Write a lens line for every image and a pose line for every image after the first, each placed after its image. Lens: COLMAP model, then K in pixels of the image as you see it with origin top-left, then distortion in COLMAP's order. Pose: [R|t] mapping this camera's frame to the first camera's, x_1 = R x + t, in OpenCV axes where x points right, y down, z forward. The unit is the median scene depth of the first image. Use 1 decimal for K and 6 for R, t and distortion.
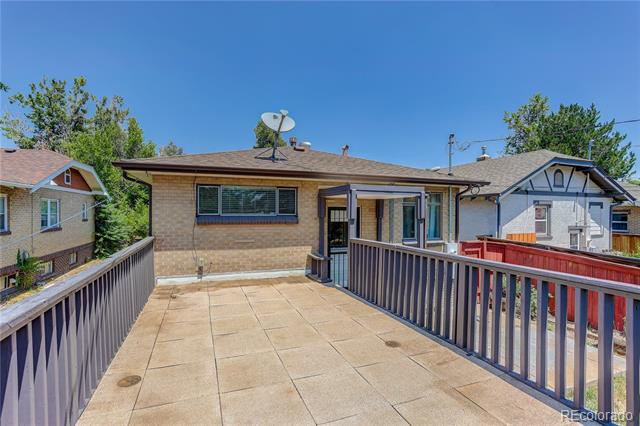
lens RADIAL K [[308.7, 0, 320.0], [0, 308.7, 211.3], [0, 0, 1]] dist [0.001711, 0.000617]
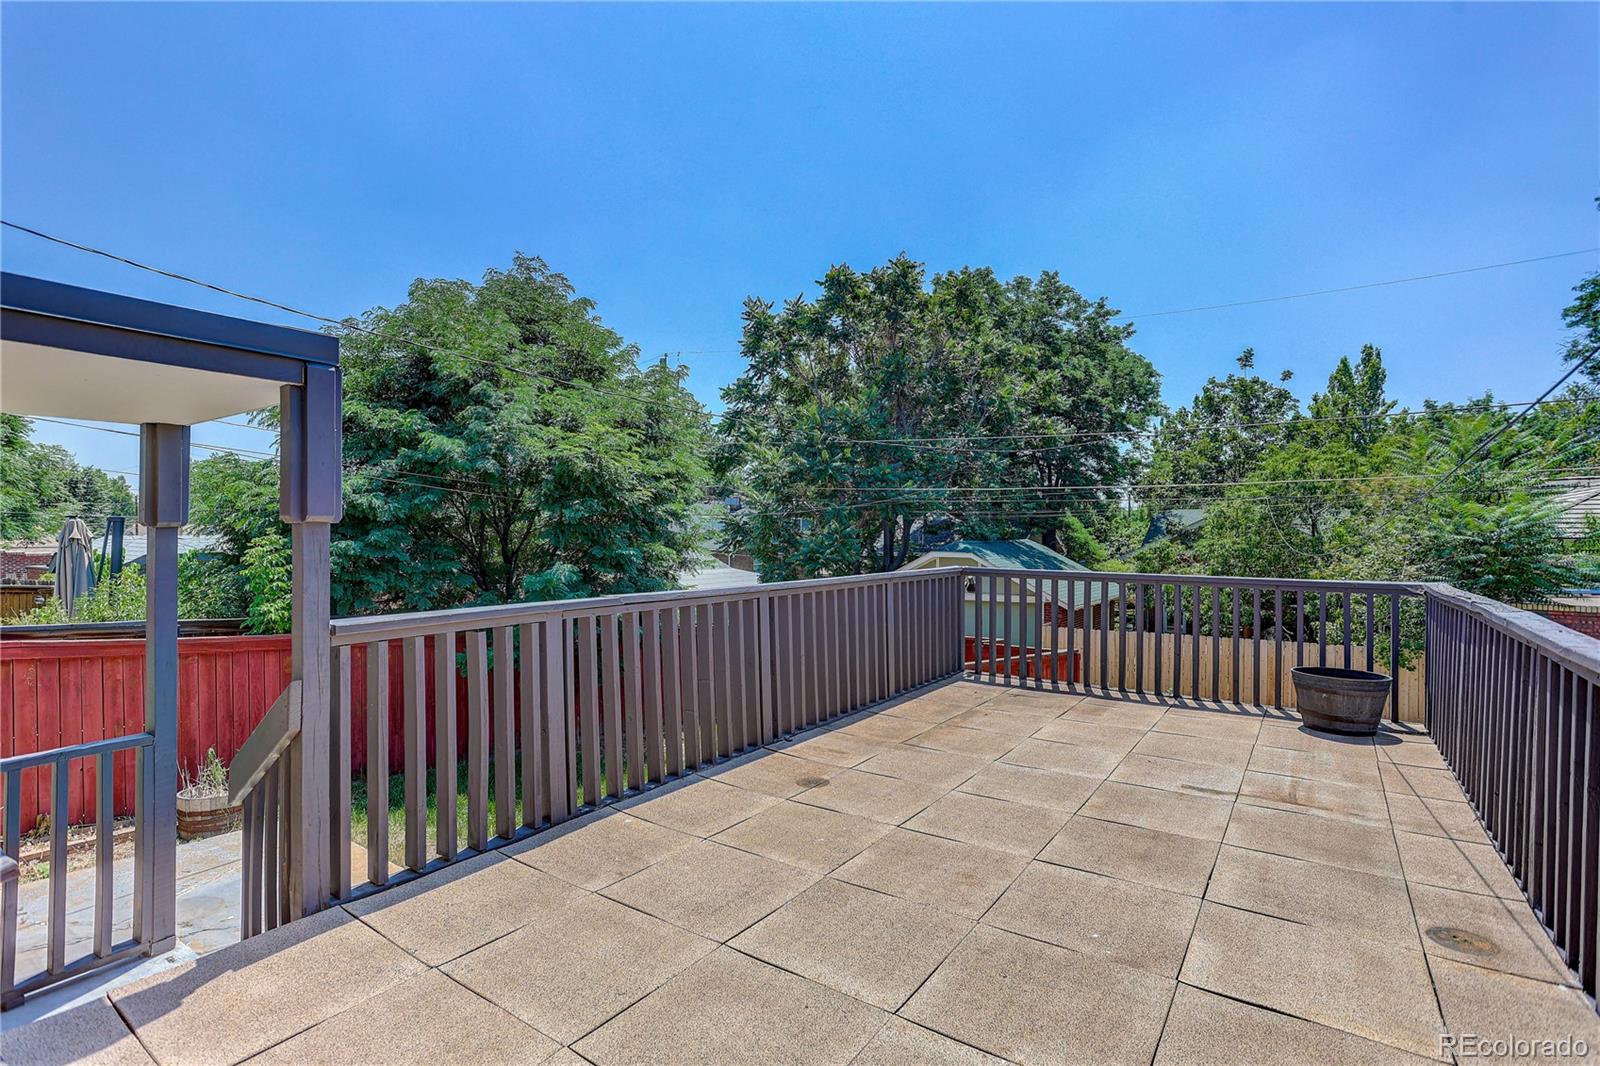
lens RADIAL K [[771.7, 0, 807.0], [0, 771.7, 539.3], [0, 0, 1]] dist [0.001711, 0.000617]
pose [[-0.570610, -0.005617, 0.821202, -0.253033], [-0.004860, 0.999982, 0.003464, 0.020259], [-0.821207, -0.002014, -0.570627, 0.590136]]
